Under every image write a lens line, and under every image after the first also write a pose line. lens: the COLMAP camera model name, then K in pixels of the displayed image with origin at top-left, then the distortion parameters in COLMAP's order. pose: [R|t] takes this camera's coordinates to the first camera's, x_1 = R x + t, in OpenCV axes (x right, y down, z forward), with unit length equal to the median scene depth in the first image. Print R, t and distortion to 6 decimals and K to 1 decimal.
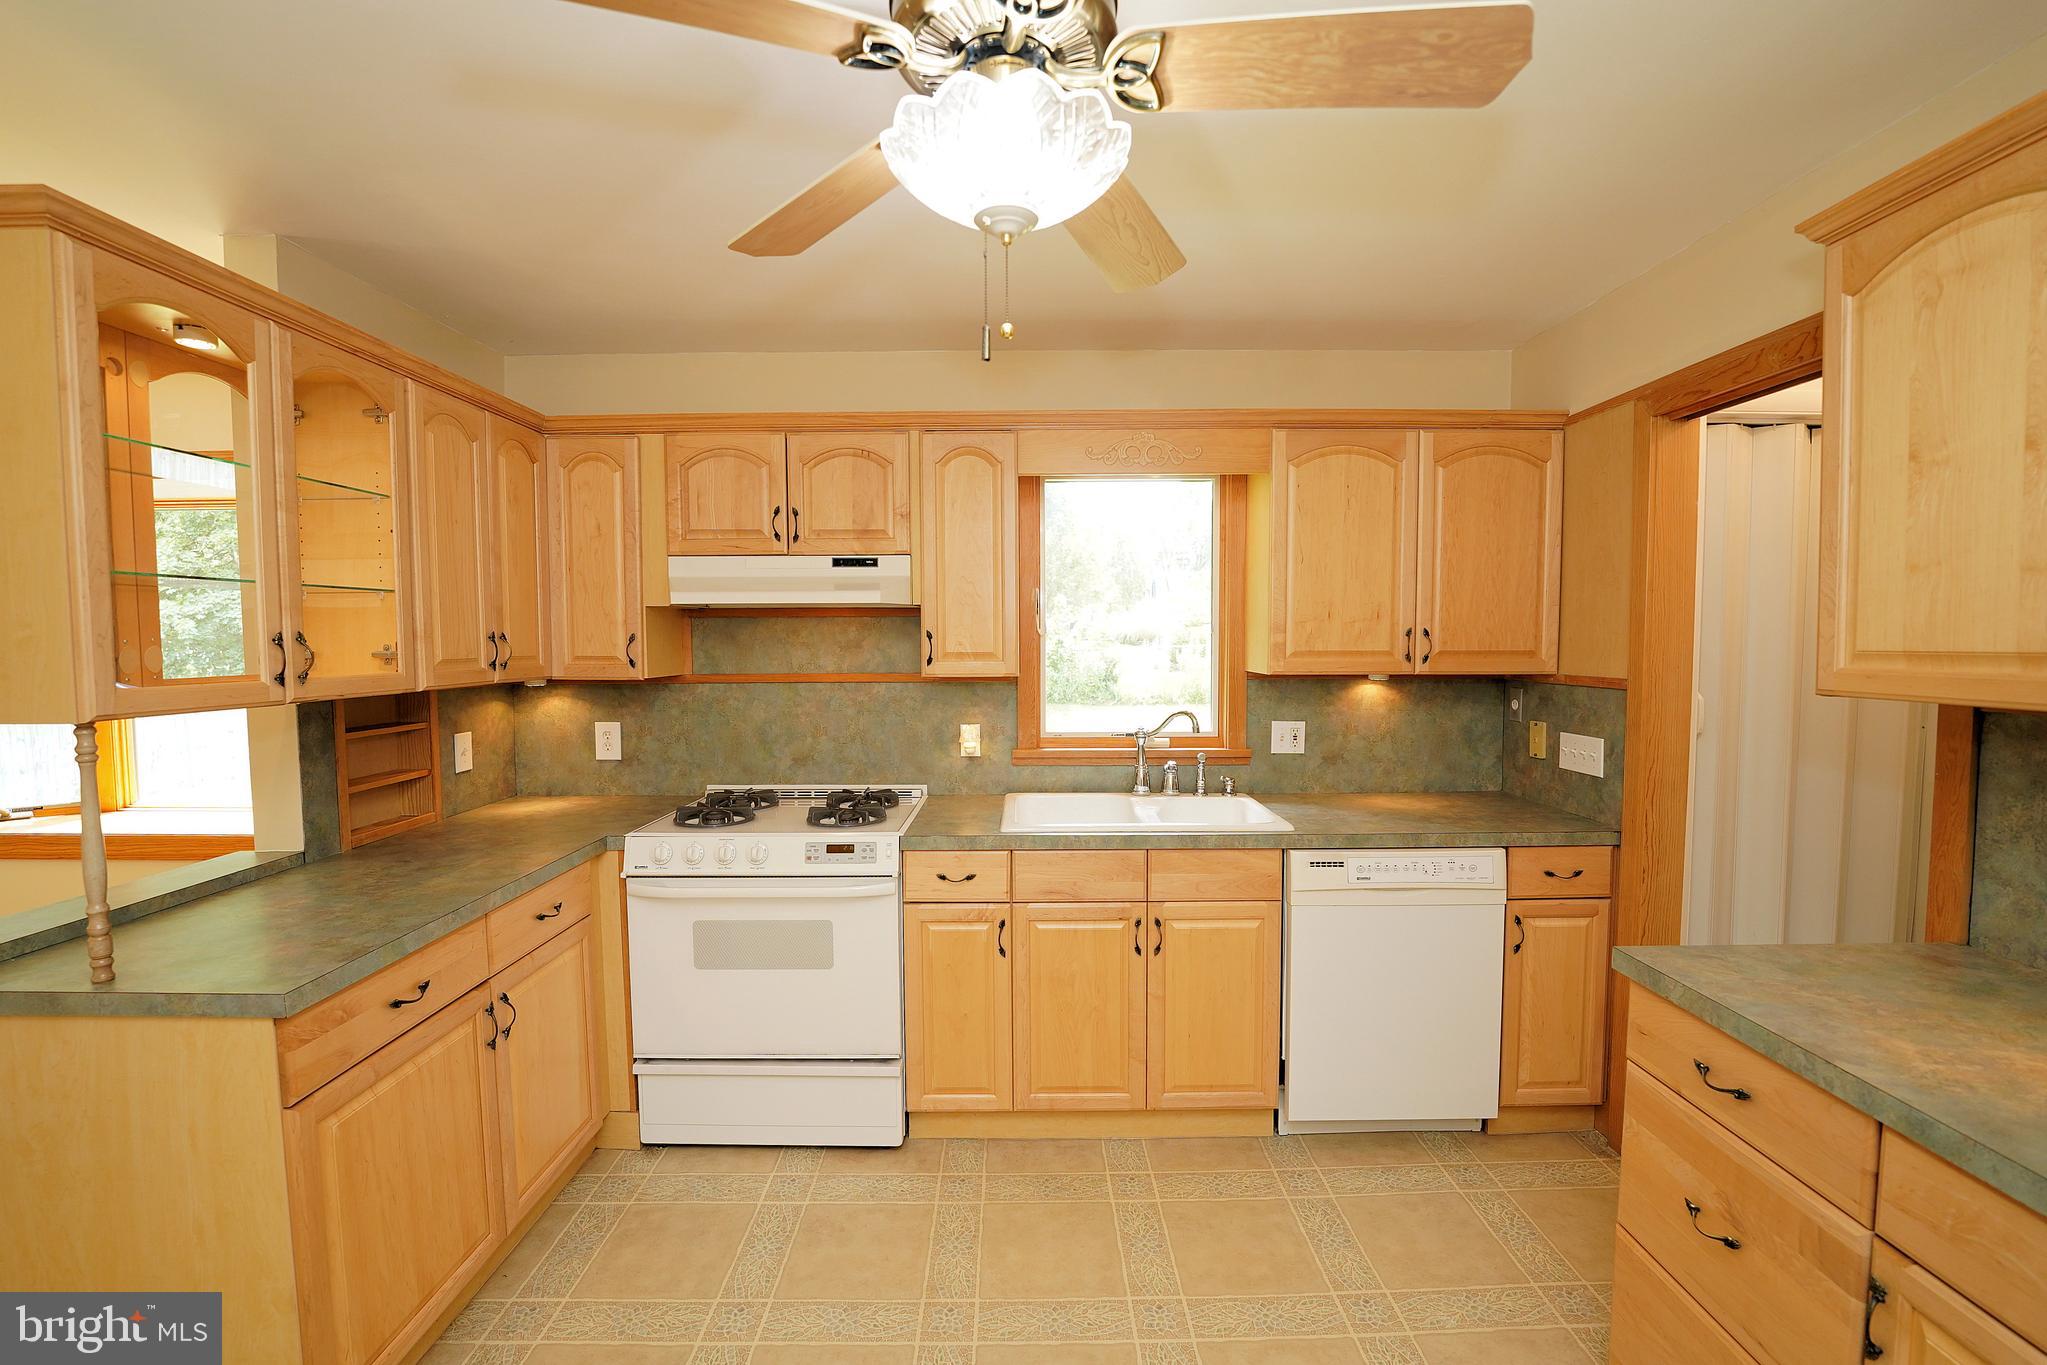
lens RADIAL K [[863.8, 0, 1024.2], [0, 863.8, 685.2], [0, 0, 1]] dist [-0.027358, 0.001220]
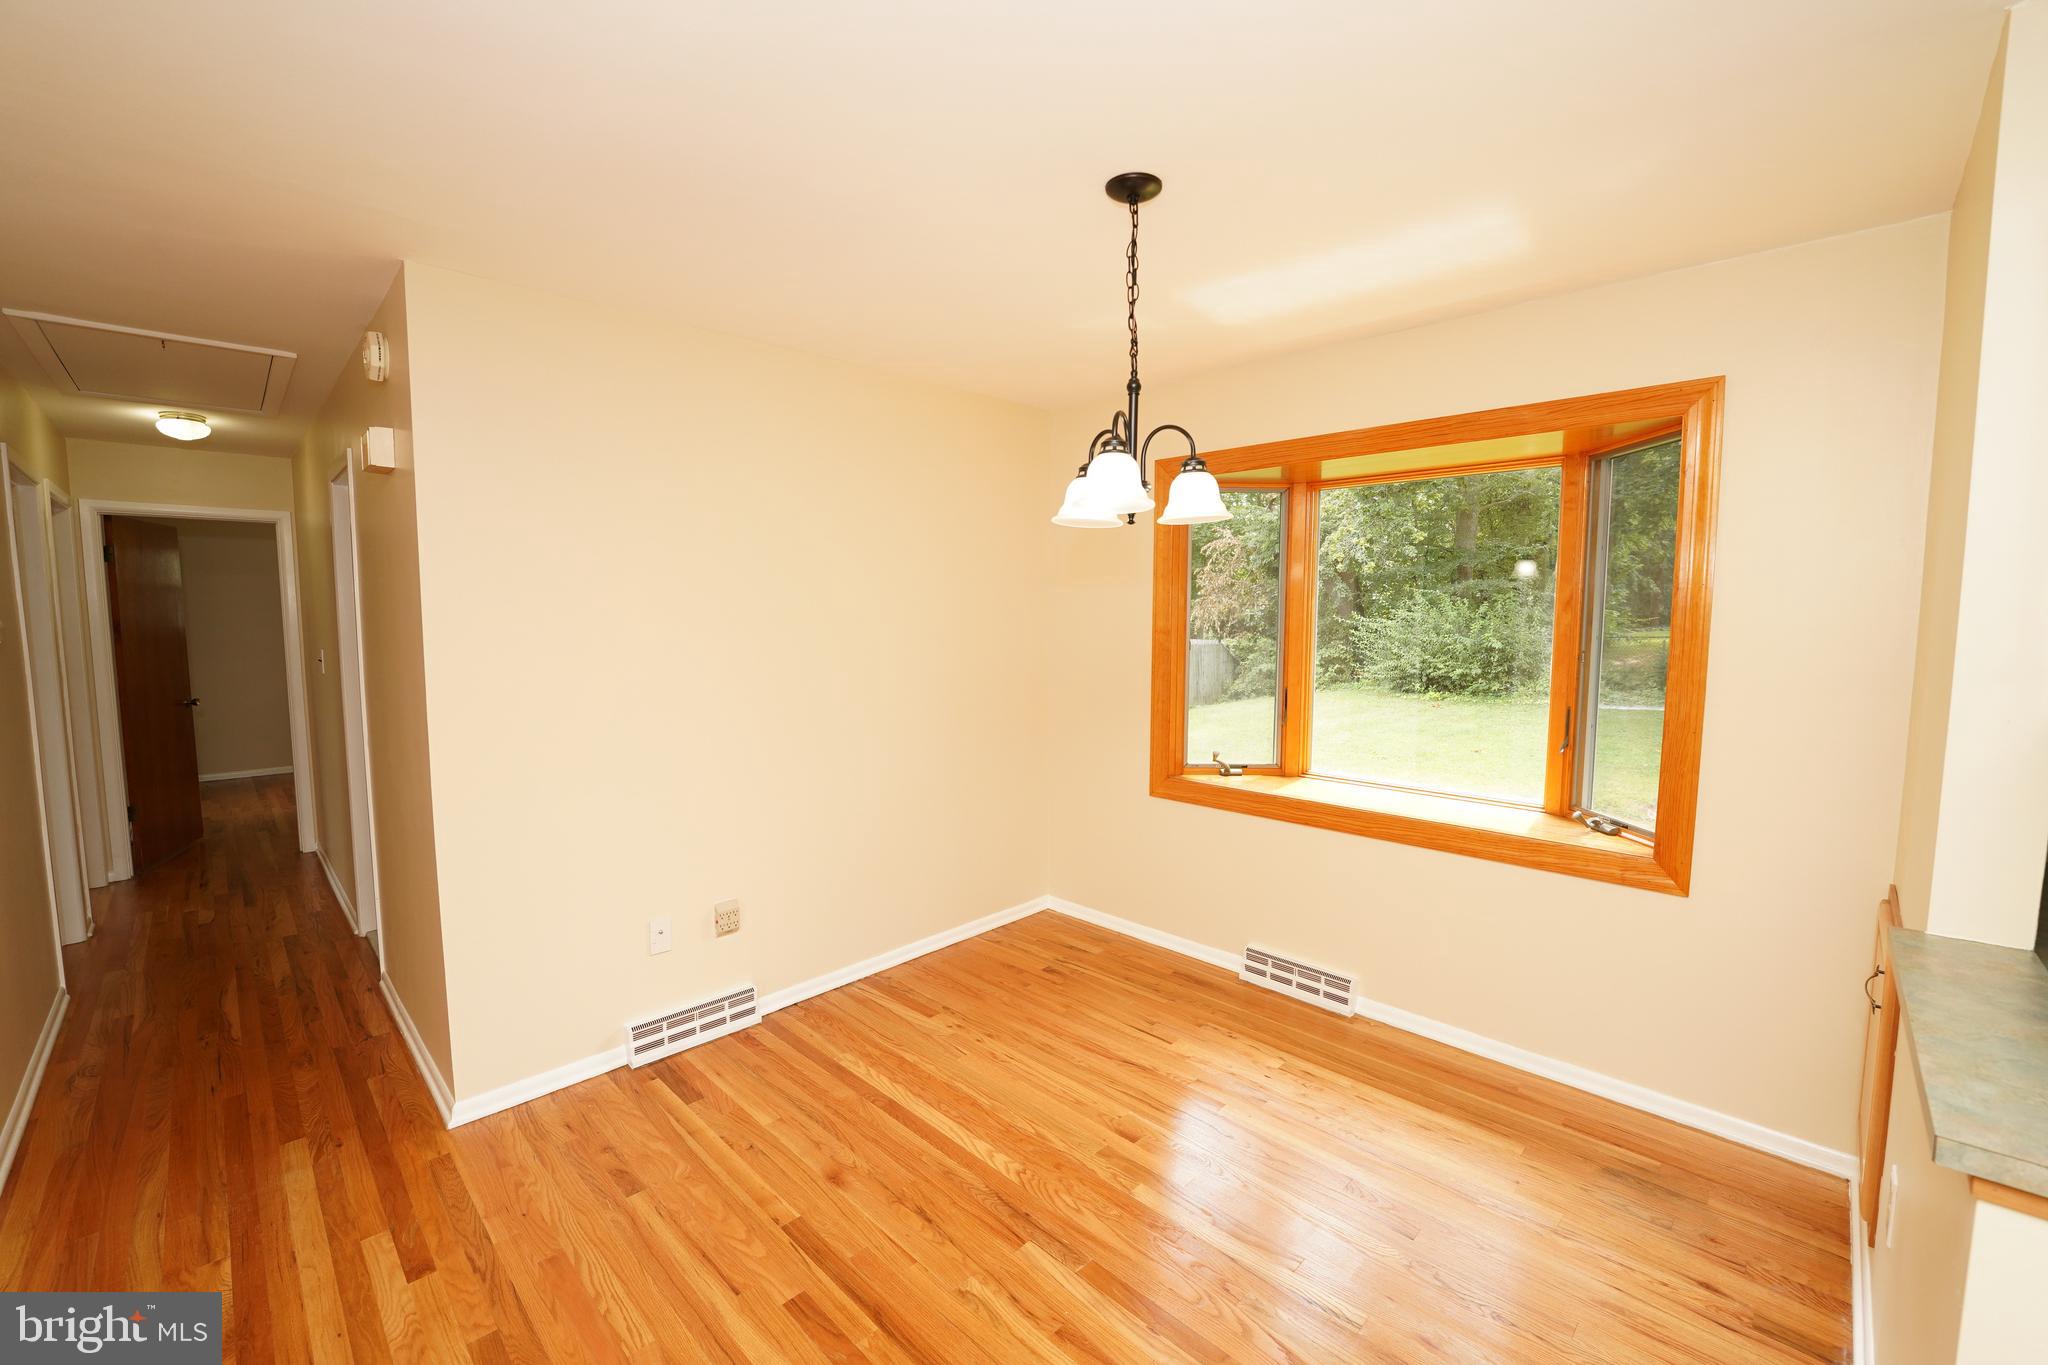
lens RADIAL K [[834.5, 0, 1024.5], [0, 834.5, 685.4], [0, 0, 1]] dist [-0.029653, 0.003017]
pose [[0.710361, 0.066544, -0.700685, -0.821252], [-0.041584, 0.997750, 0.052598, -0.008079], [0.702608, -0.008226, 0.711530, 0.008491]]
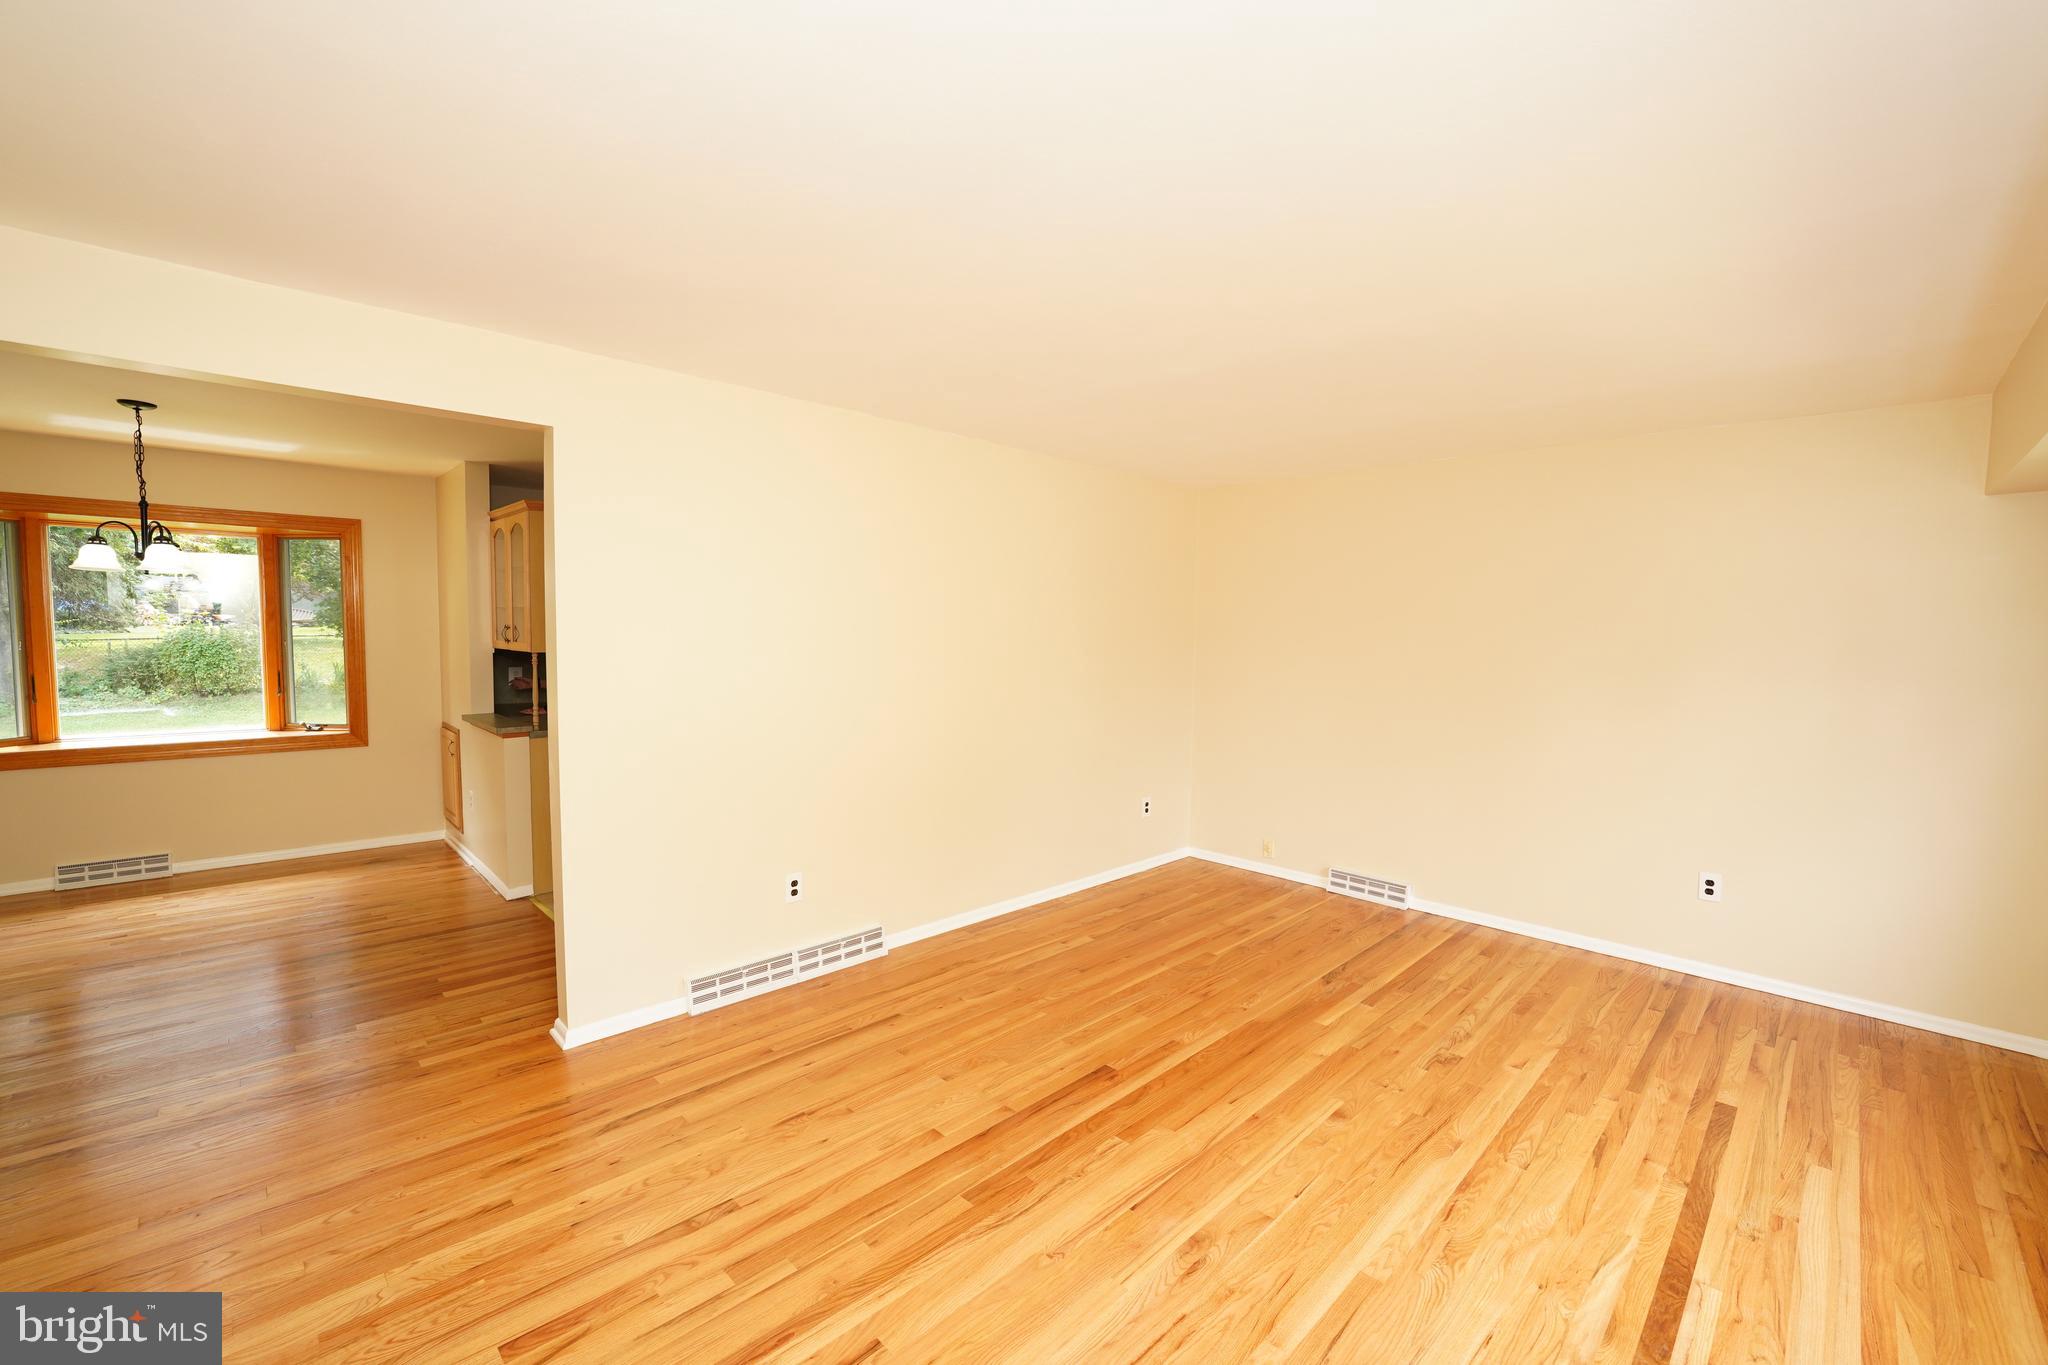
lens RADIAL K [[834.5, 0, 1024.5], [0, 834.5, 685.4], [0, 0, 1]] dist [-0.029653, 0.003017]
pose [[0.710660, -0.031939, 0.702811, -1.196555], [0.018439, 0.999471, 0.026776, 0.067535], [-0.703294, -0.006069, 0.710873, -1.476451]]
